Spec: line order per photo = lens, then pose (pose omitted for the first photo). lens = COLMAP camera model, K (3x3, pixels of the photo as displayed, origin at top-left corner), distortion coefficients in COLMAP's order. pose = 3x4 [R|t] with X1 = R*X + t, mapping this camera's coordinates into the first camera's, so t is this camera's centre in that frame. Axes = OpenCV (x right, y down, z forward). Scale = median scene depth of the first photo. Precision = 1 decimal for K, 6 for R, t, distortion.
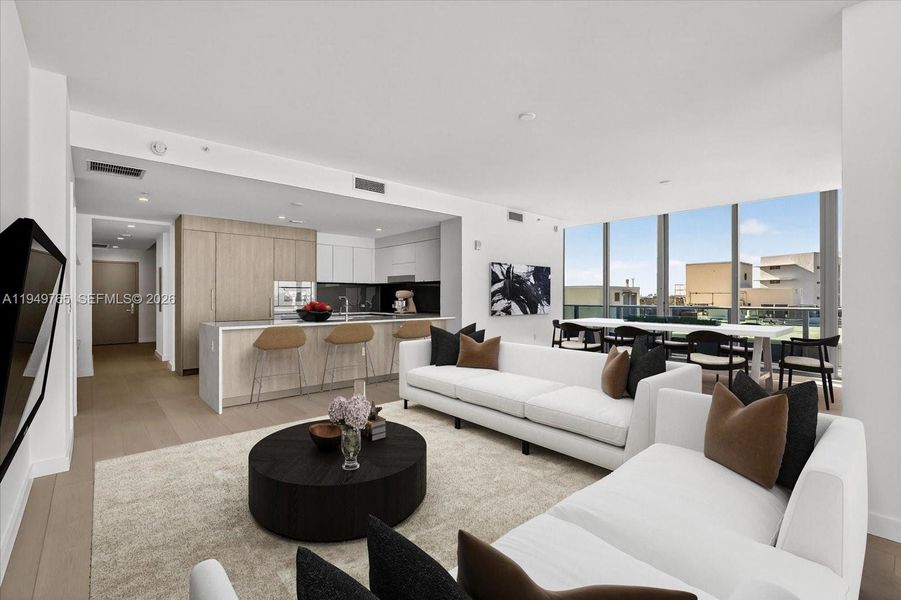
lens RADIAL K [[377.9, 0, 449.9], [0, 377.9, 298.2], [0, 0, 1]] dist [-0.002148, -0.000337]
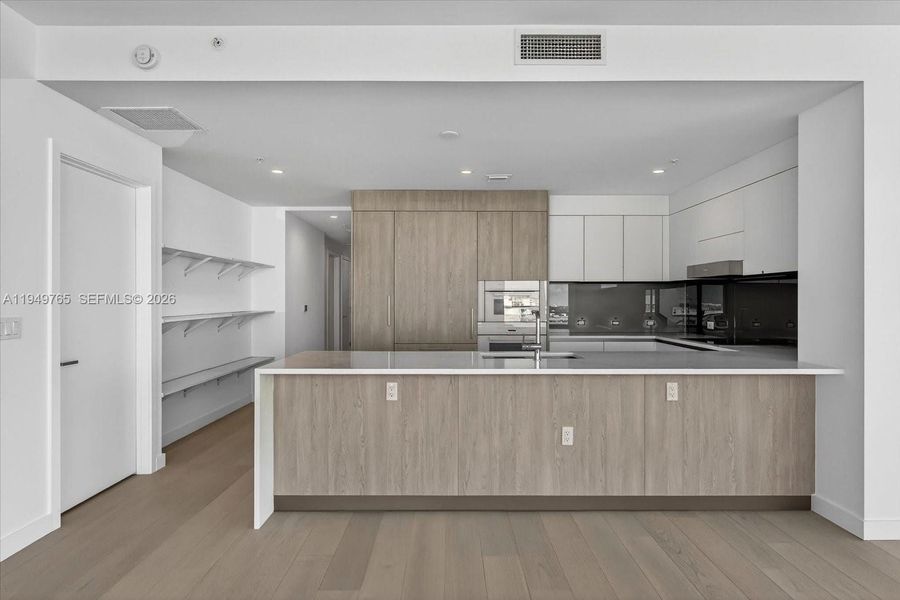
lens RADIAL K [[494.4, 0, 454.0], [0, 494.4, 299.8], [0, 0, 1]] dist [-0.008803, -0.004708]
pose [[0.742761, 0.001479, -0.669555, 0.046990], [-0.004397, 0.999987, -0.002669, -0.013022], [0.669543, 0.004926, 0.742757, 0.382372]]
